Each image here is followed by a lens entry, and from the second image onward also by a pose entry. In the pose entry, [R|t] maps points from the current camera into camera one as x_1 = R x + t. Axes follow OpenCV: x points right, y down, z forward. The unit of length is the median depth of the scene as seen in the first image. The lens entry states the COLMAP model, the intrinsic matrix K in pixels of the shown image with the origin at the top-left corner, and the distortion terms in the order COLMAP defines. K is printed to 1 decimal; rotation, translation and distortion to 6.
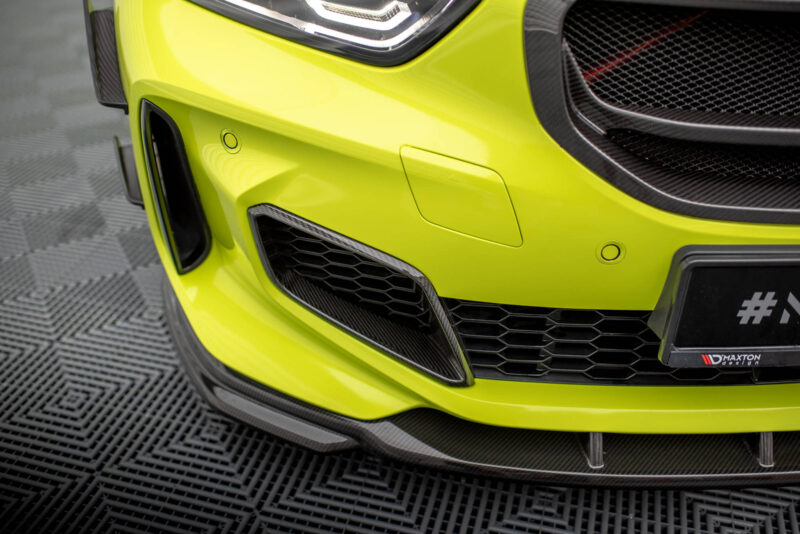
lens RADIAL K [[798.3, 0, 400.0], [0, 798.3, 267.0], [0, 0, 1]] dist [-0.078720, 0.002504]
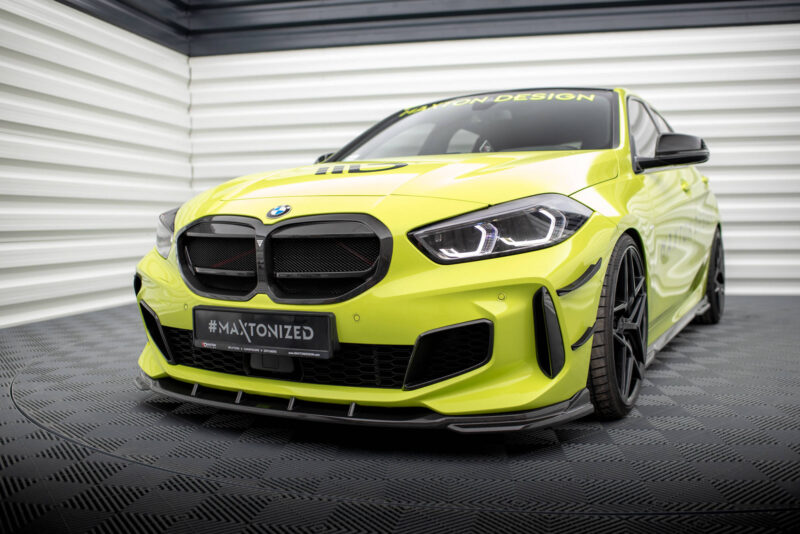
lens RADIAL K [[798.3, 0, 400.0], [0, 798.3, 267.0], [0, 0, 1]] dist [-0.078720, 0.002504]
pose [[0.829007, 0.023357, -0.558750, 2.576665], [-0.283779, 0.878505, -0.384315, 0.772435], [0.481888, 0.477162, 0.734915, -0.987115]]
